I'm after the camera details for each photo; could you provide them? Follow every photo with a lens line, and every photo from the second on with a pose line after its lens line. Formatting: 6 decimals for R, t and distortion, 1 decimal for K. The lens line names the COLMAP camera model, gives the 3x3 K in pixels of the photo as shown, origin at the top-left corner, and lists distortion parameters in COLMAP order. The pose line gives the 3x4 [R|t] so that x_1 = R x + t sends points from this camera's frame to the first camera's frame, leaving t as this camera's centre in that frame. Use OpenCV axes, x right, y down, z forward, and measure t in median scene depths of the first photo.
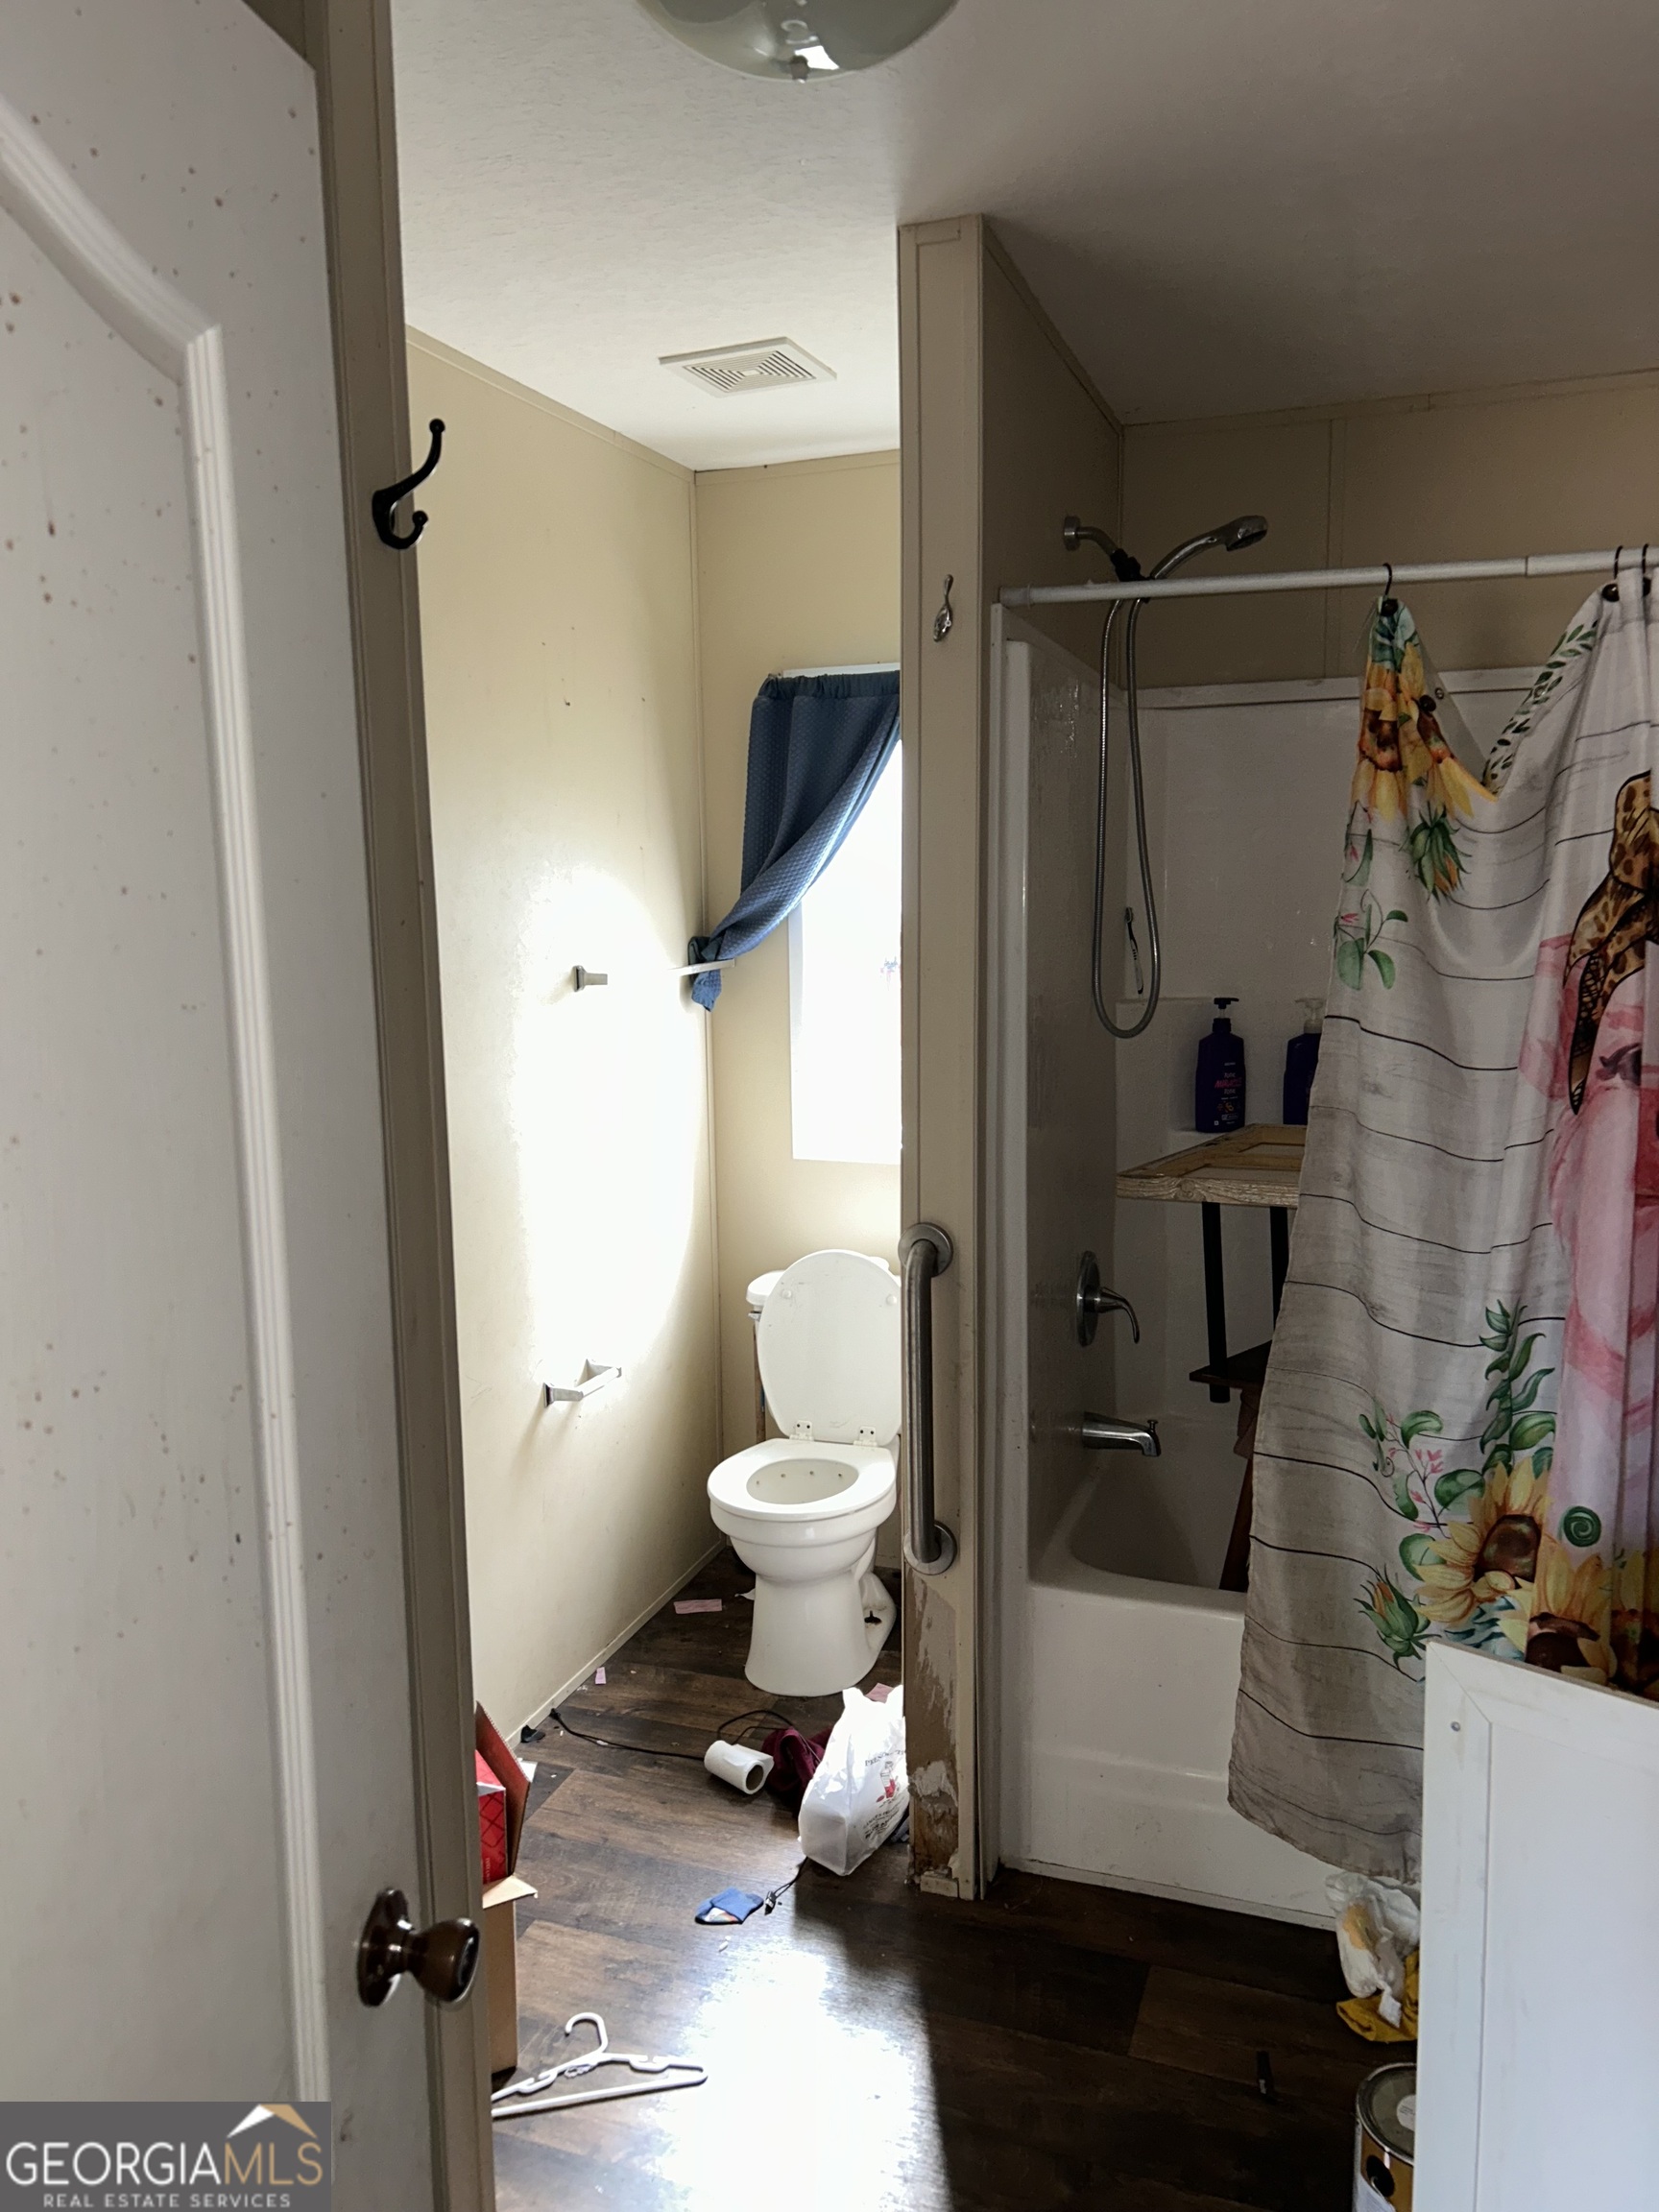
lens RADIAL K [[1653.8, 0, 832.4], [0, 1653.8, 1110.6], [0, 0, 1]] dist [0.047137, -0.047753]
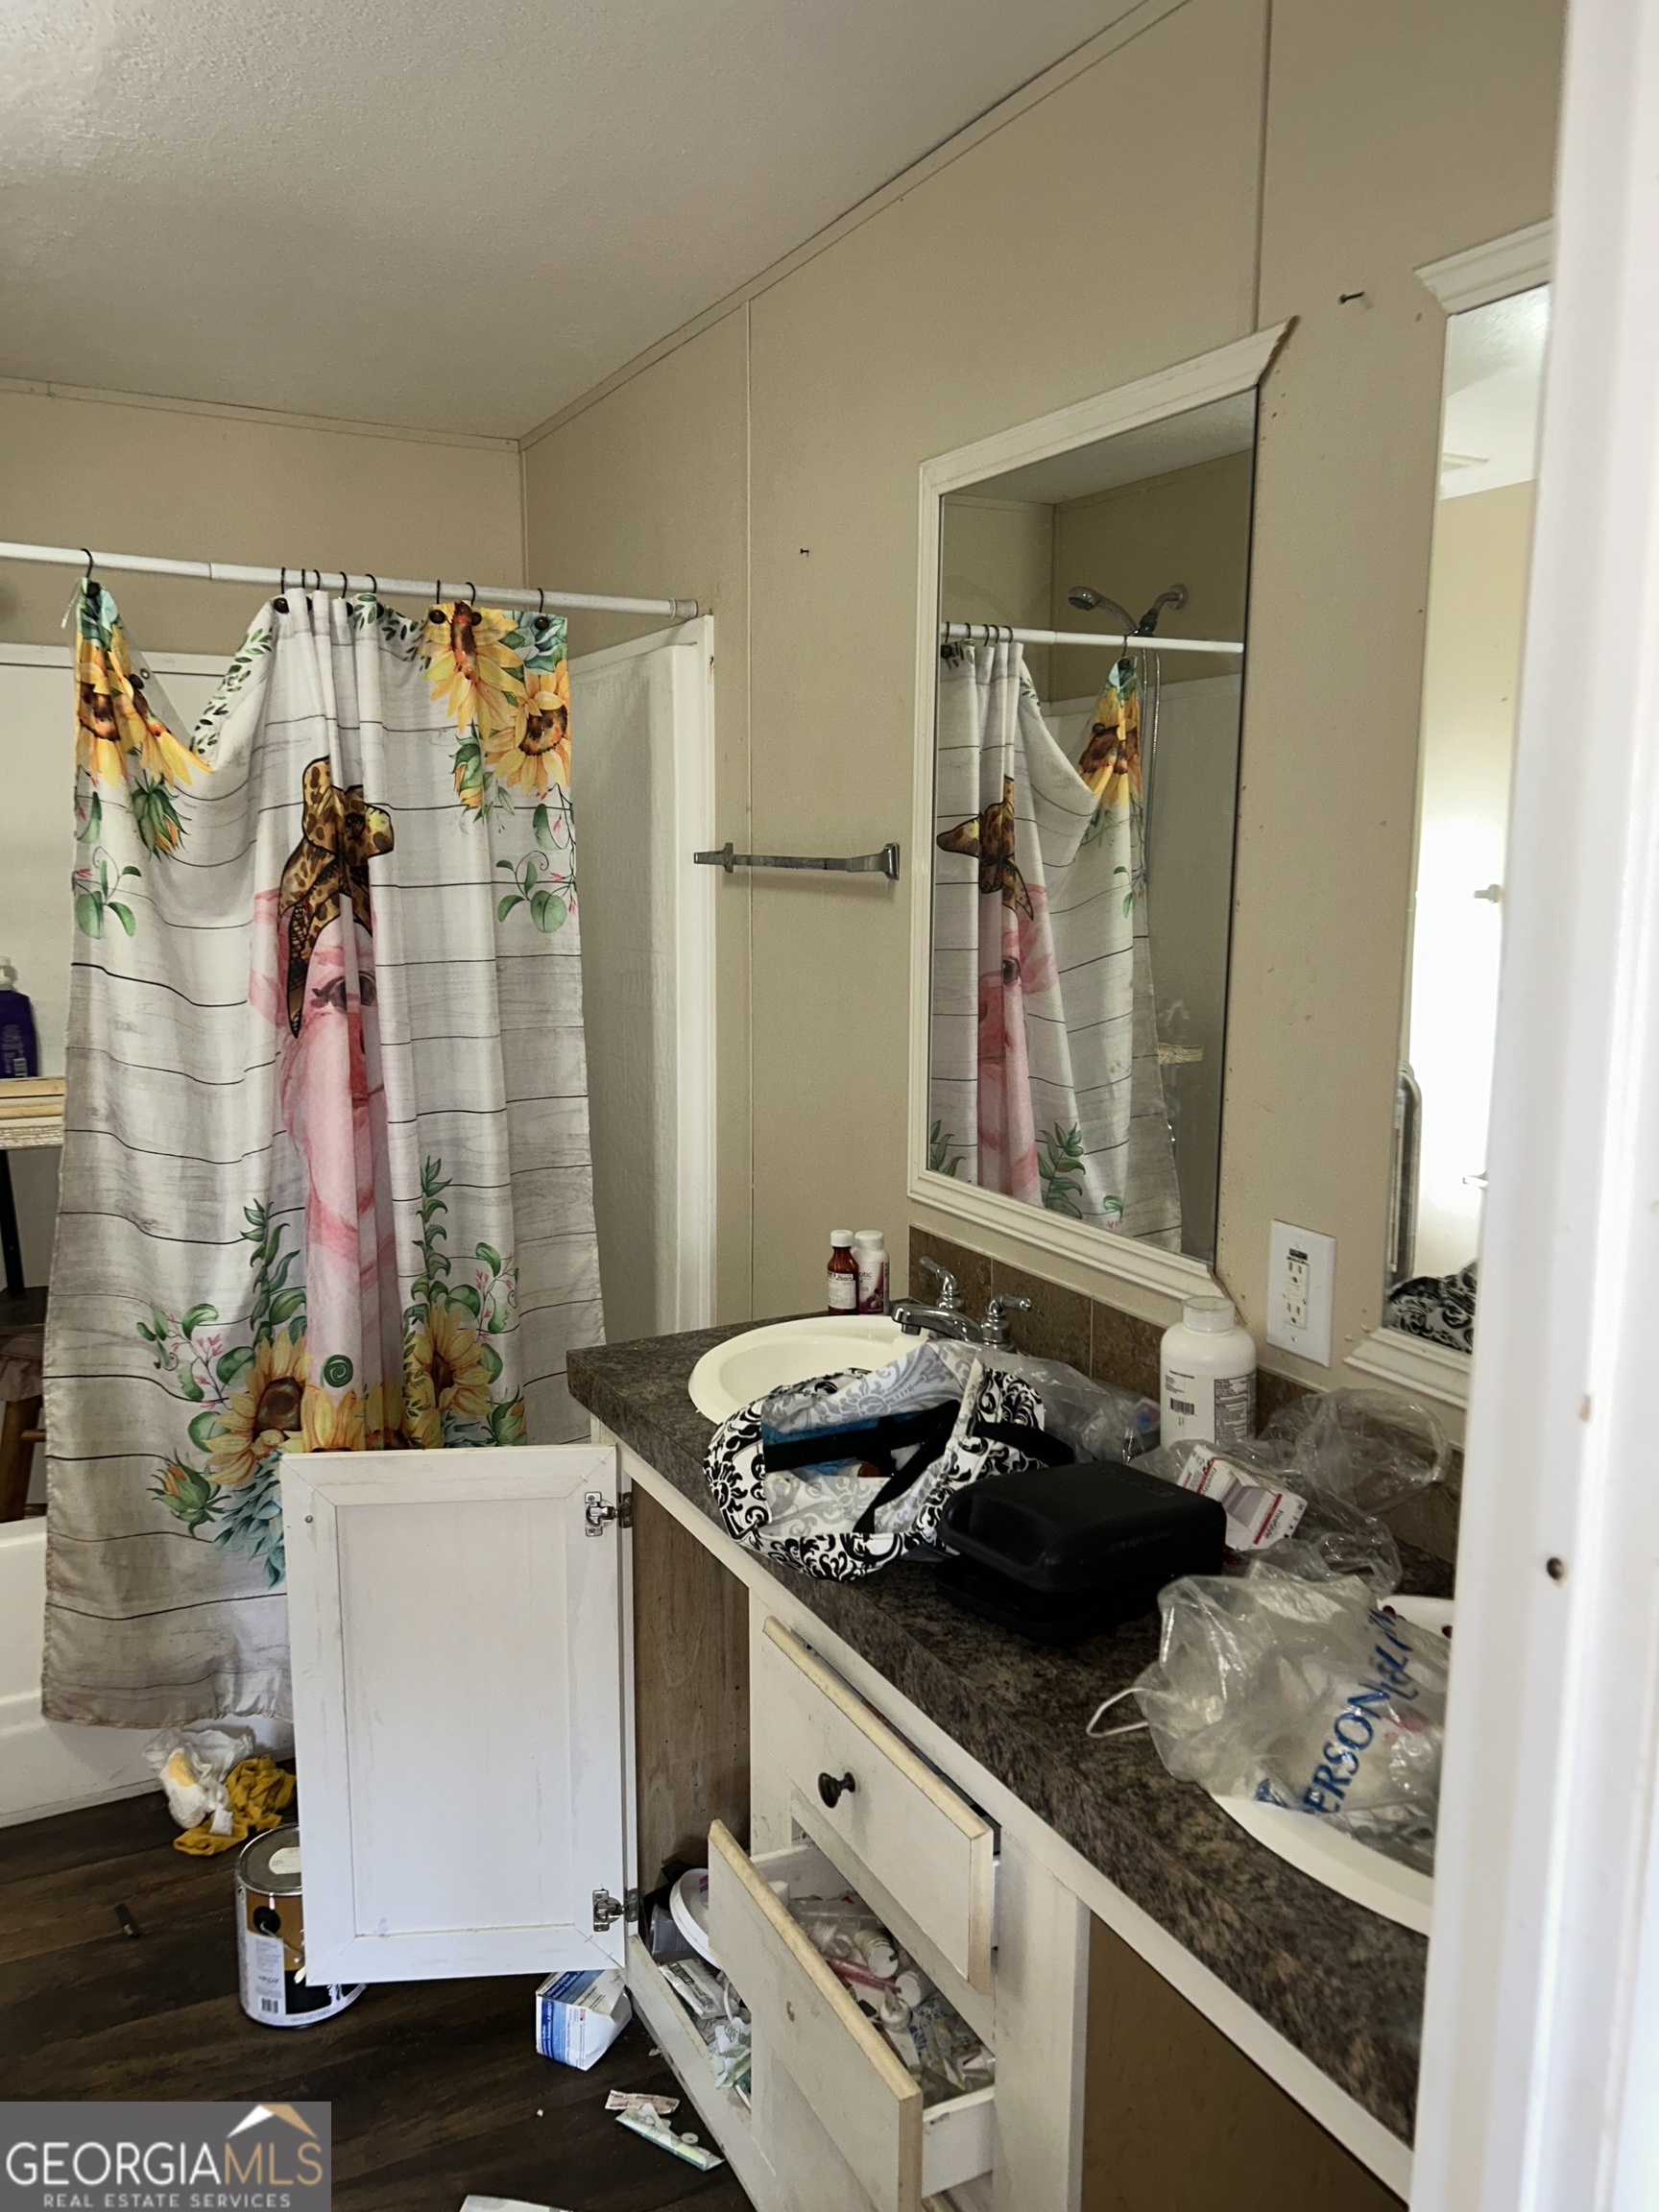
lens RADIAL K [[1653.8, 0, 824.6], [0, 1653.8, 1107.5], [0, 0, 1]] dist [0.047137, -0.047753]
pose [[0.683668, -0.096390, 0.723400, -0.165410], [0.083157, 0.995072, 0.054000, 0.018991], [-0.725040, 0.023237, 0.688315, -0.102481]]
